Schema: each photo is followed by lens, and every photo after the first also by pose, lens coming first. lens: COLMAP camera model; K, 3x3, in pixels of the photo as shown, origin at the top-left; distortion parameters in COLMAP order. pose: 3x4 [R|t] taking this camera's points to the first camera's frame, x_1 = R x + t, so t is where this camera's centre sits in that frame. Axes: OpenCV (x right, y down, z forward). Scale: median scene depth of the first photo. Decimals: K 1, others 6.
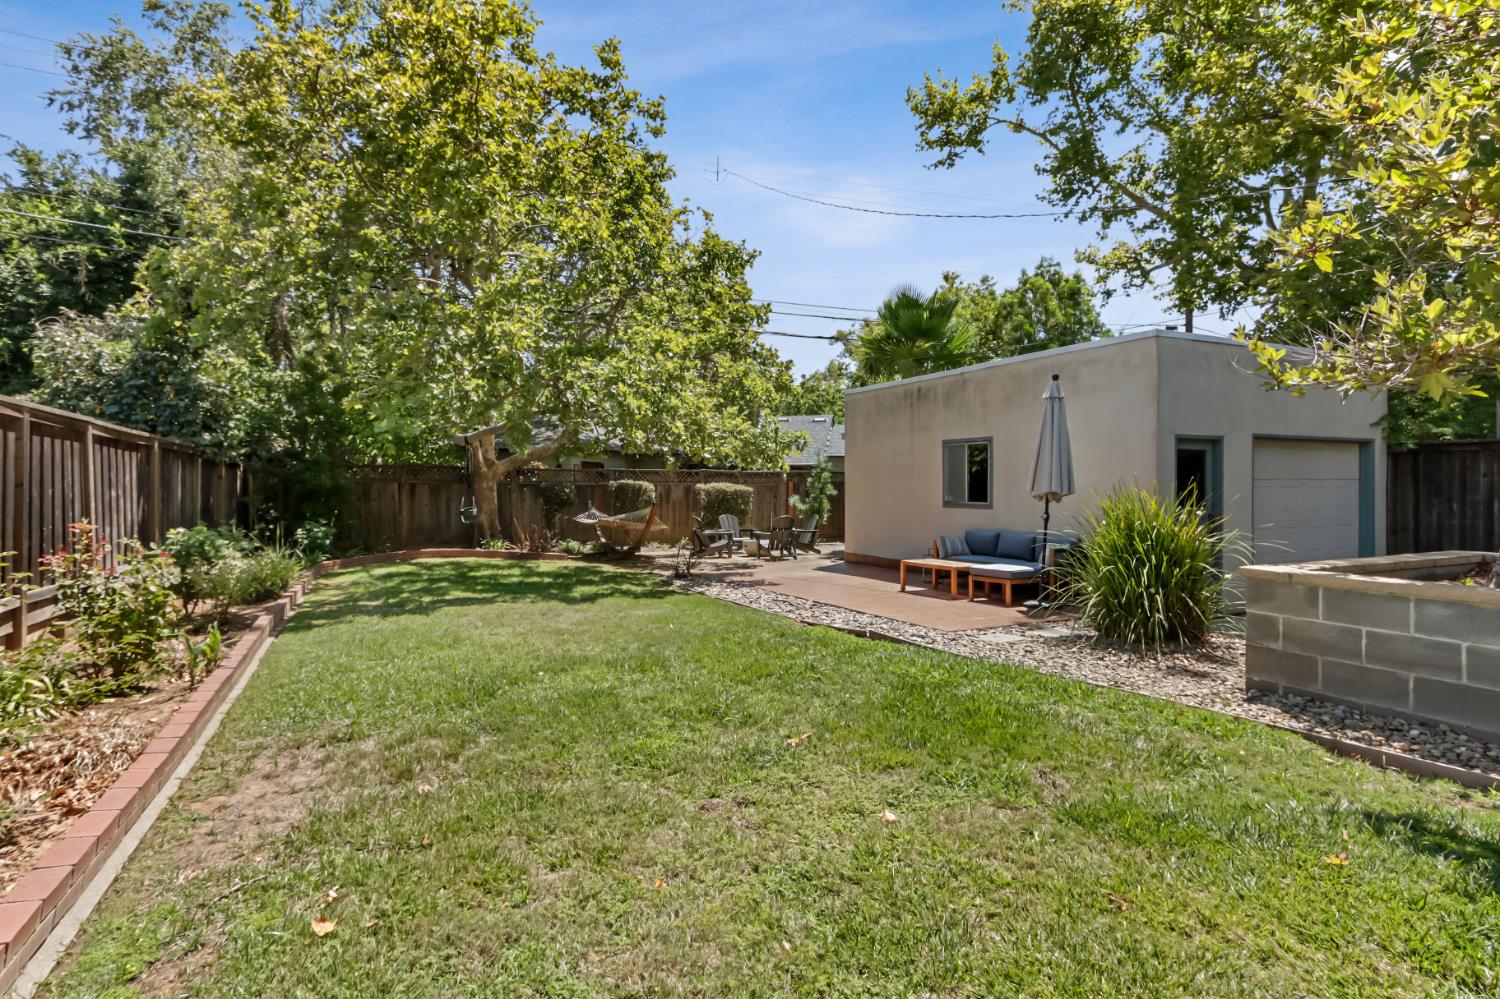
lens RADIAL K [[736.5, 0, 751.7], [0, 736.5, 501.1], [0, 0, 1]] dist [0.015817, 0.002383]
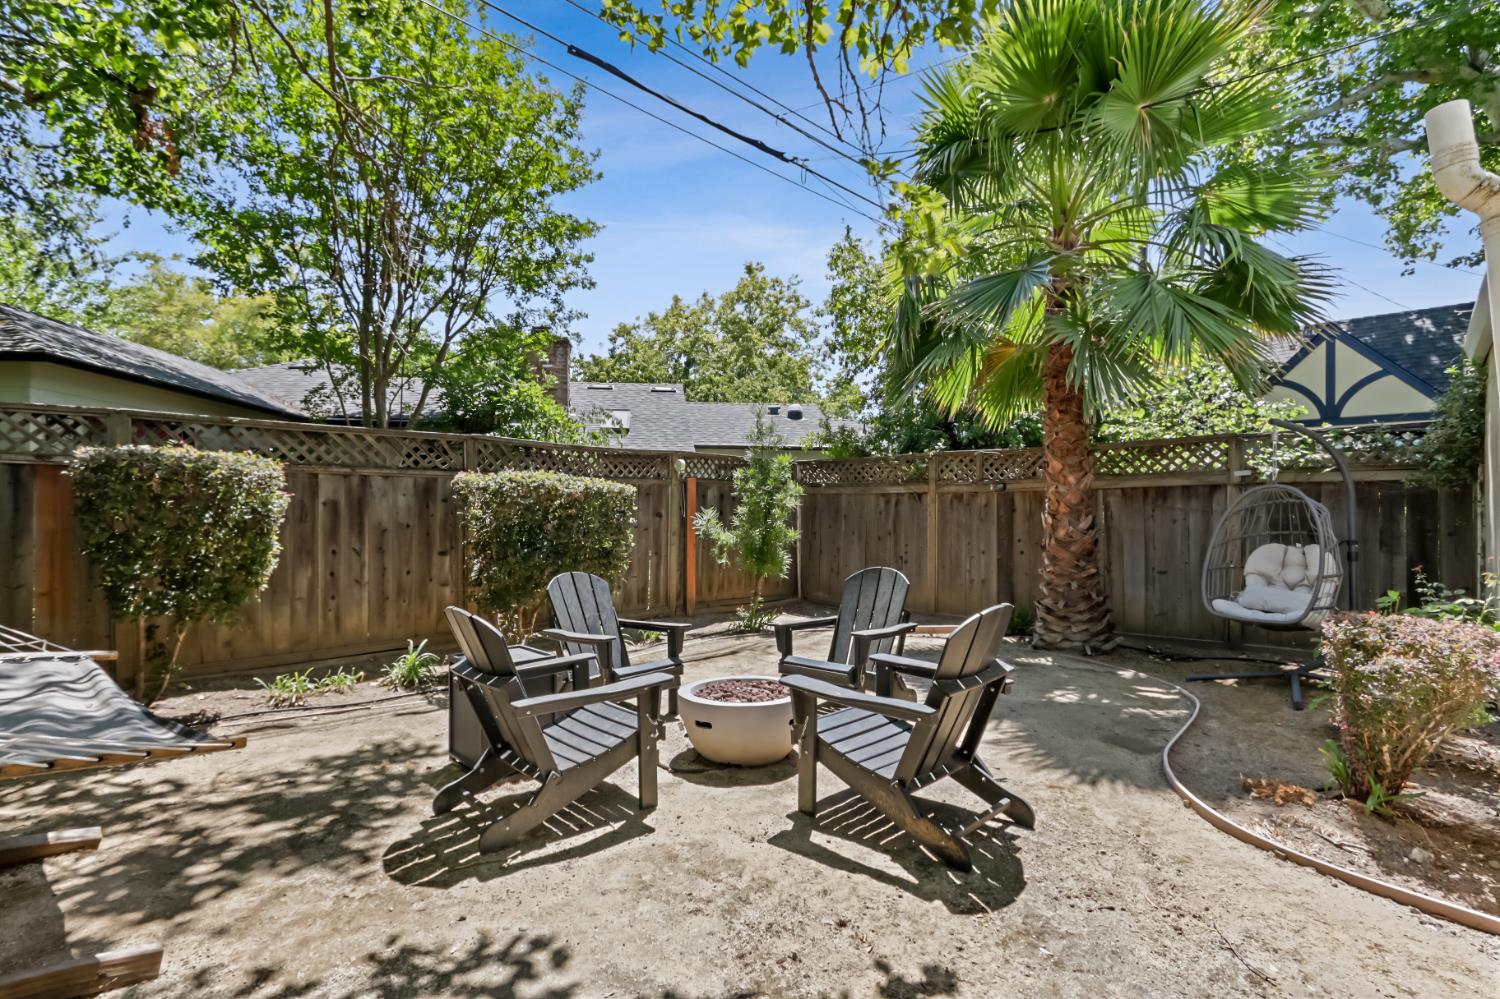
lens RADIAL K [[736.5, 0, 747.1], [0, 736.5, 502.7], [0, 0, 1]] dist [0.015817, 0.002383]
pose [[0.950542, 0.009601, 0.310447, -0.015720], [-0.003402, 0.999784, -0.020505, -0.000960], [-0.310577, 0.018435, 0.950370, 0.190591]]
